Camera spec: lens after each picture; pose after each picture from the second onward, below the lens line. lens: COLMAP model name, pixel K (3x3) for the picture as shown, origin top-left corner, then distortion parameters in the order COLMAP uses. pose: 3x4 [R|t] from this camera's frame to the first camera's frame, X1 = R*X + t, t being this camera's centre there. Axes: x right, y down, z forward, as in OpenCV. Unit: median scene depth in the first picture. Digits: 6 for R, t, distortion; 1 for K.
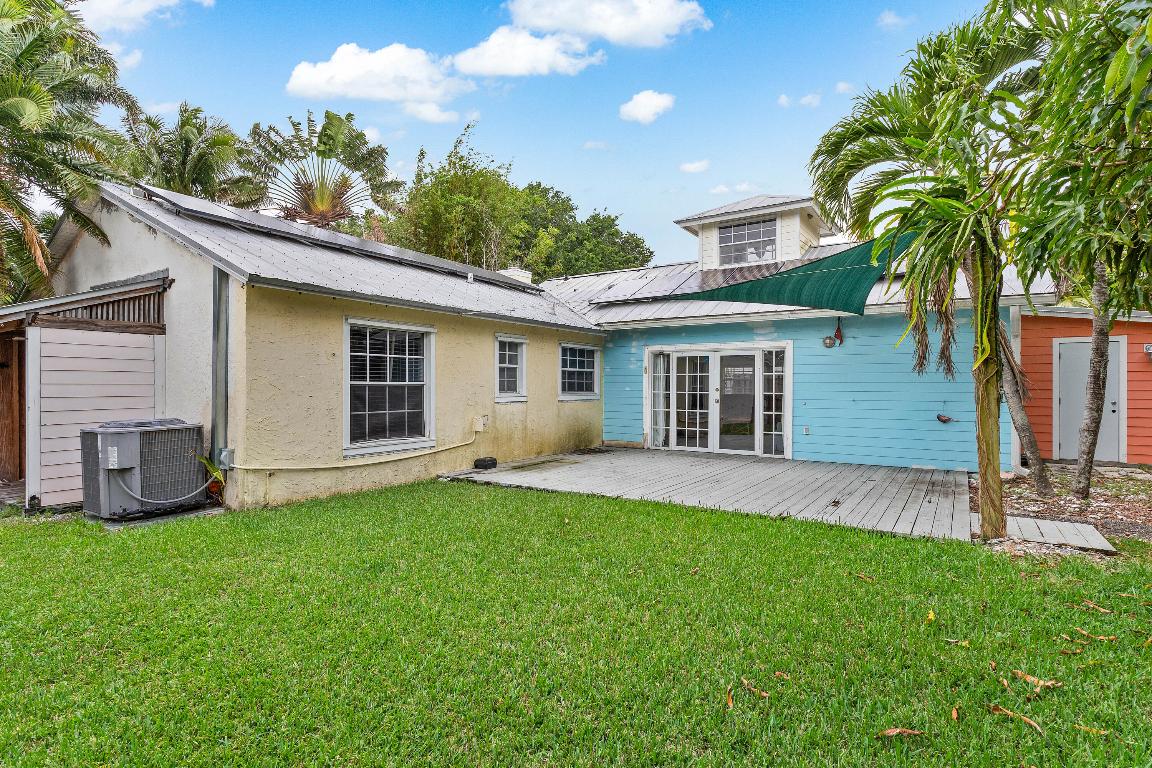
lens RADIAL K [[574.7, 0, 576.0], [0, 574.7, 384.0], [0, 0, 1]] dist [-0.004767, -0.000074]
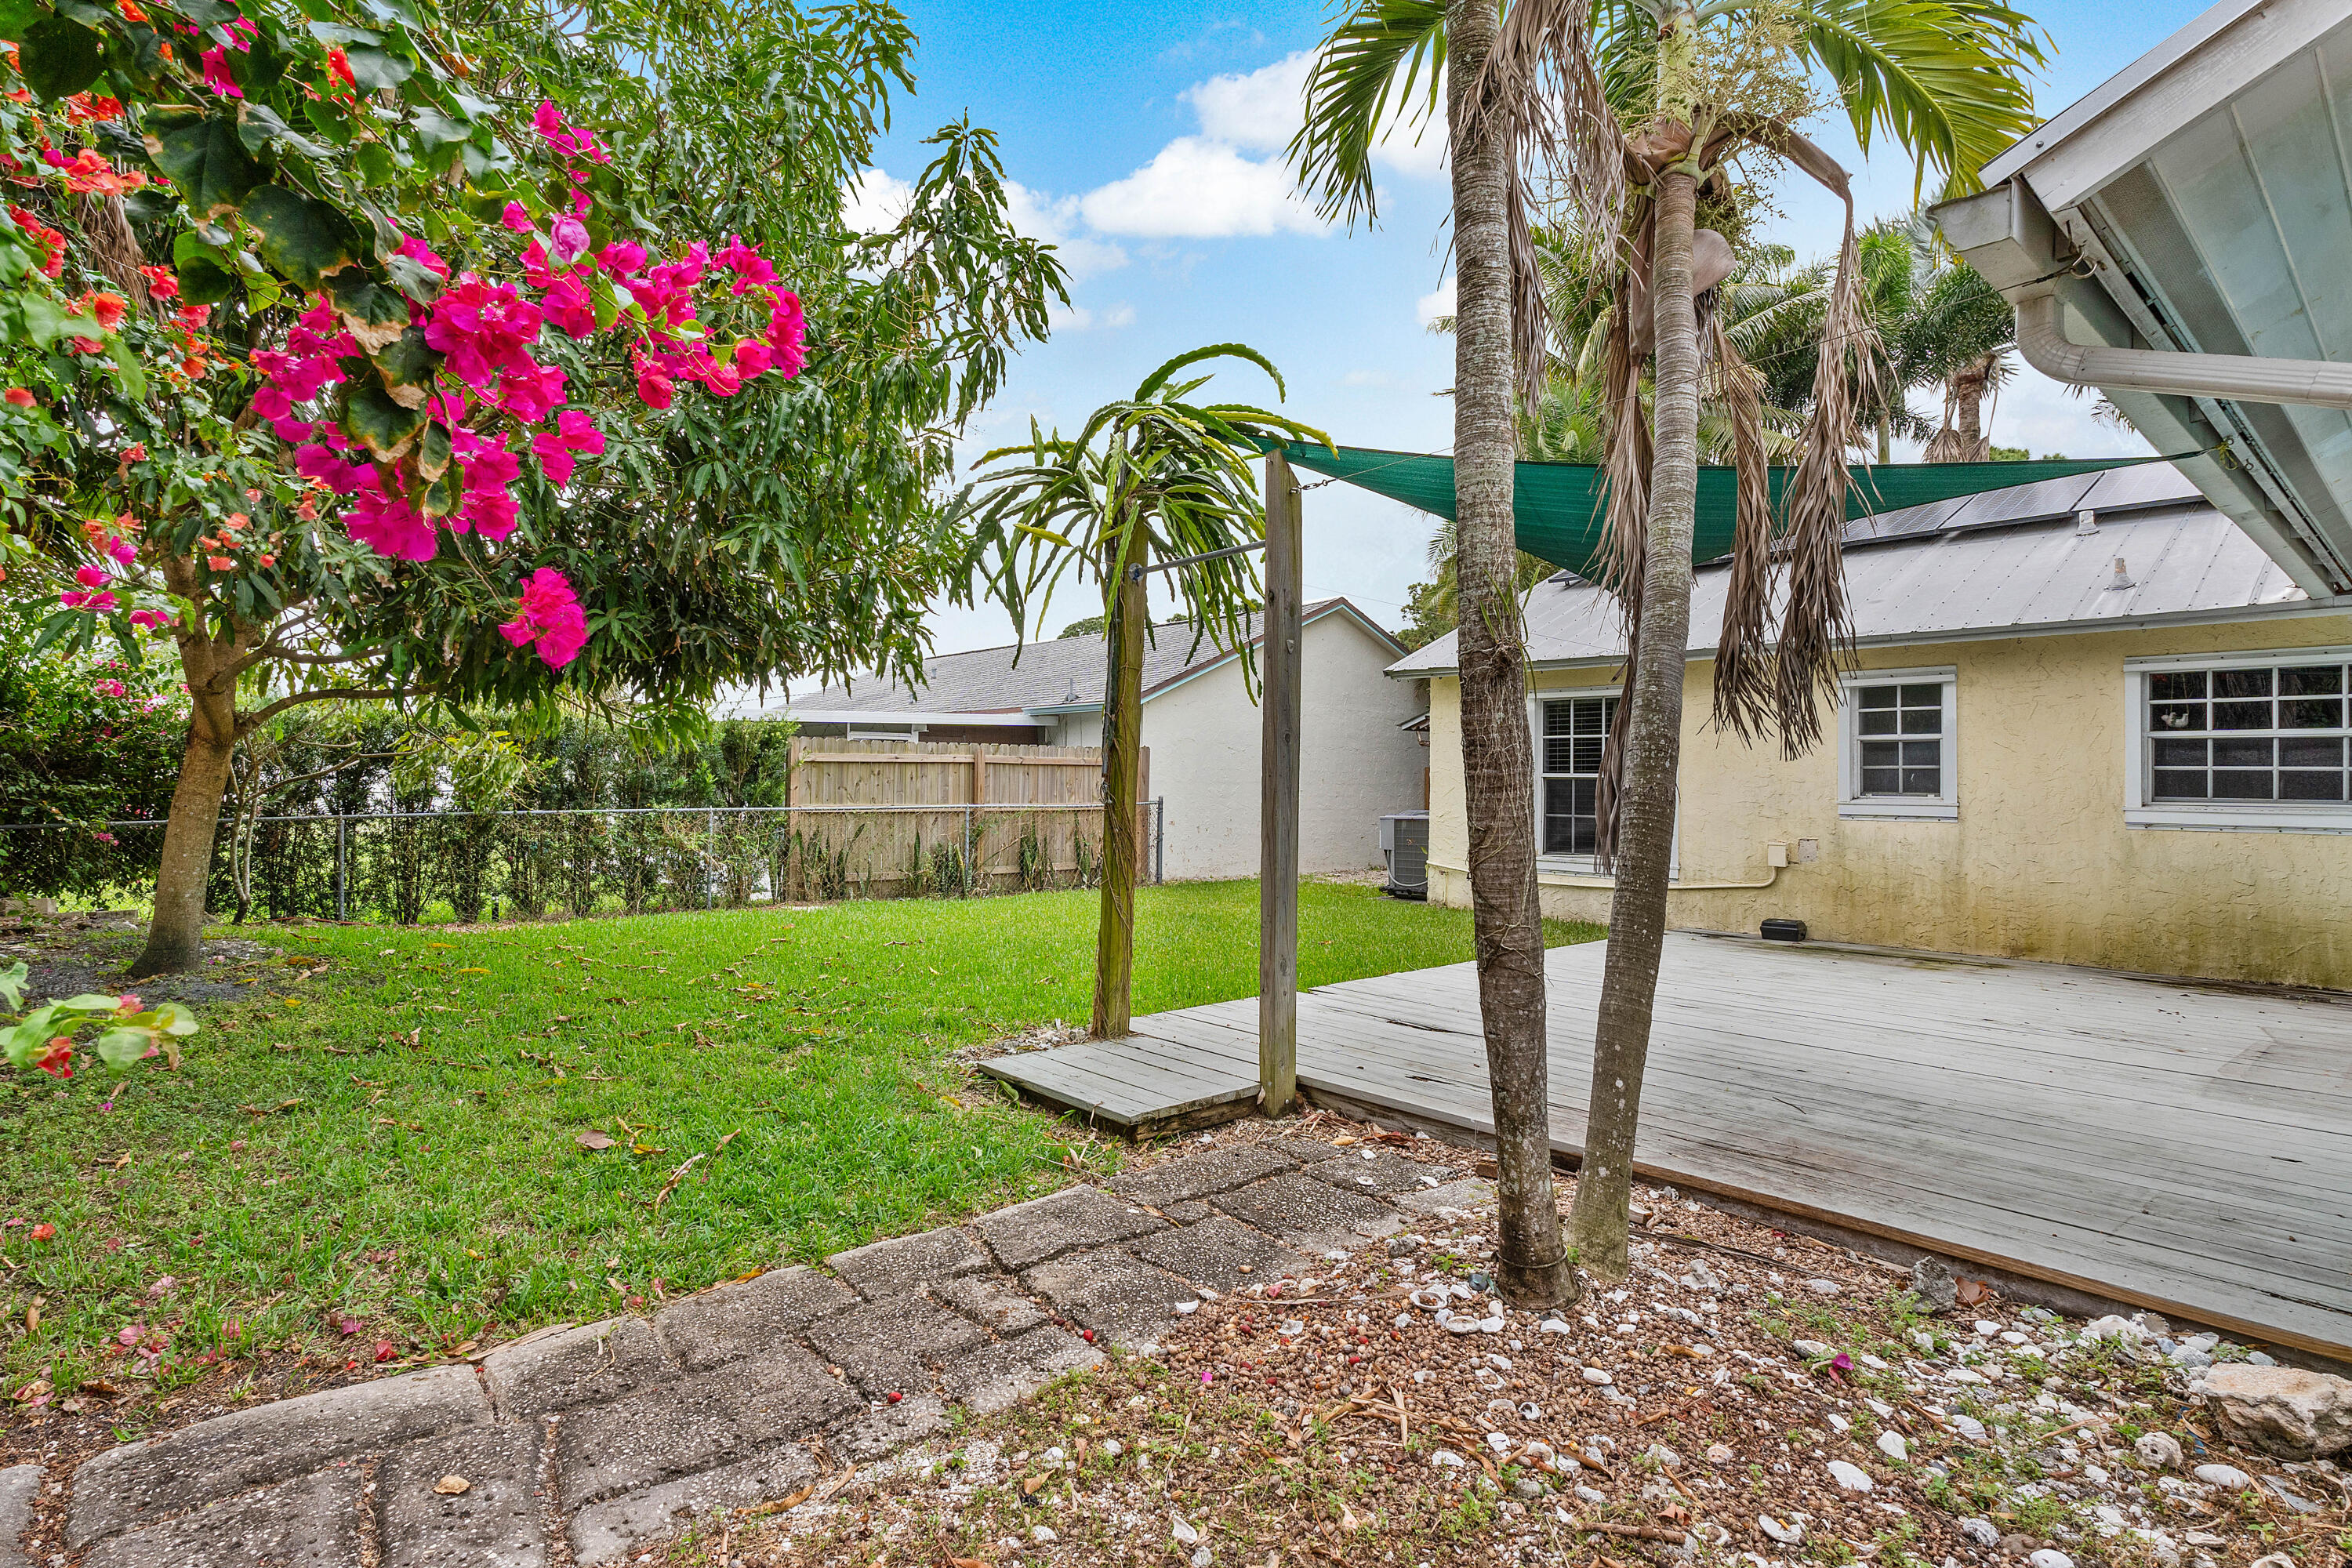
lens RADIAL K [[1173.3, 0, 1176.0], [0, 1173.3, 784.0], [0, 0, 1]] dist [-0.004767, -0.000074]
pose [[-0.253720, -0.002939, -0.967273, 0.899335], [-0.008345, 0.999965, -0.000850, 0.010847], [0.967242, 0.007856, -0.253735, 0.647032]]
